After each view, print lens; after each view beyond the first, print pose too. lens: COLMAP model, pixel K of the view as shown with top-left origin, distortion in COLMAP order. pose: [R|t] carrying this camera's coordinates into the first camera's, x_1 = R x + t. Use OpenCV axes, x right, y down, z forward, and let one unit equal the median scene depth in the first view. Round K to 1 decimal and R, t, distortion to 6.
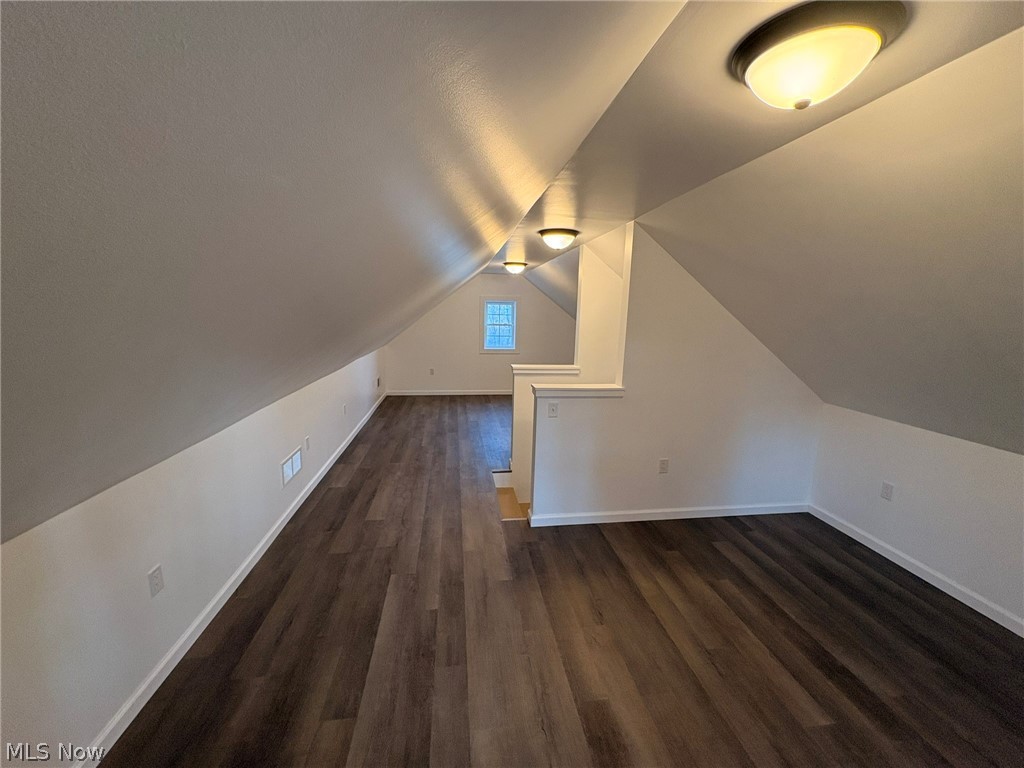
lens RADIAL K [[409.5, 0, 513.9], [0, 409.5, 388.3], [0, 0, 1]] dist [0.003823, -0.000239]
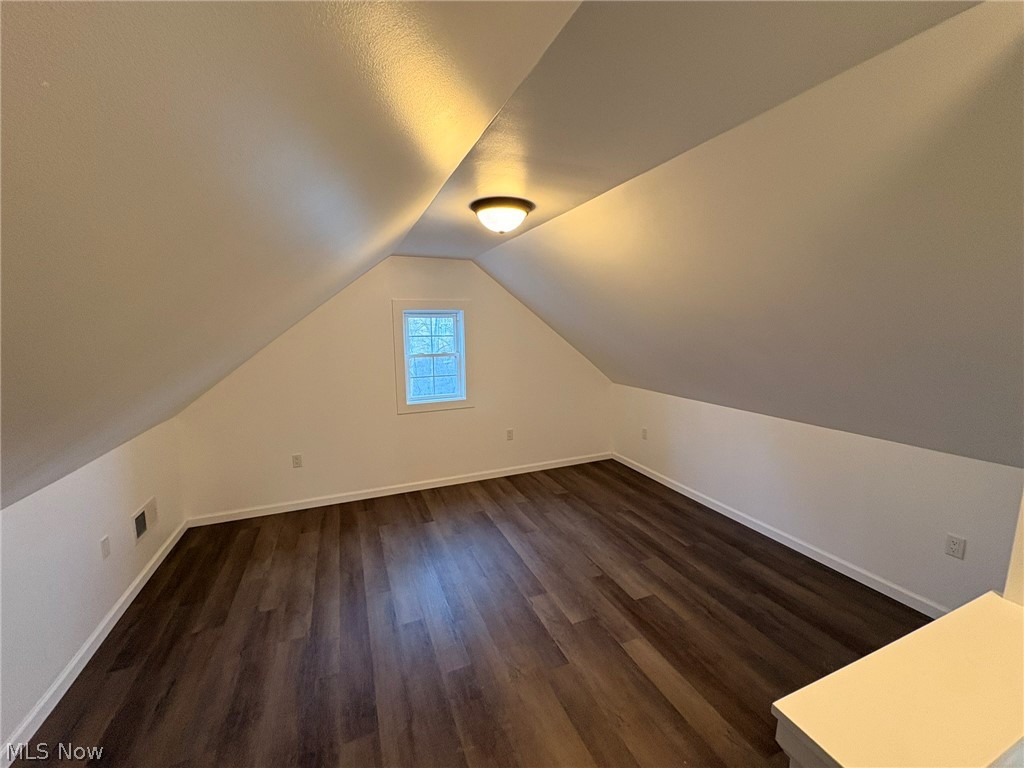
lens RADIAL K [[409.5, 0, 508.3], [0, 409.5, 385.2], [0, 0, 1]] dist [0.003823, -0.000239]
pose [[0.968881, -0.067066, 0.238269, -0.070280], [0.077169, 0.996461, -0.033320, -0.093729], [-0.235191, 0.050670, 0.970627, 0.478594]]
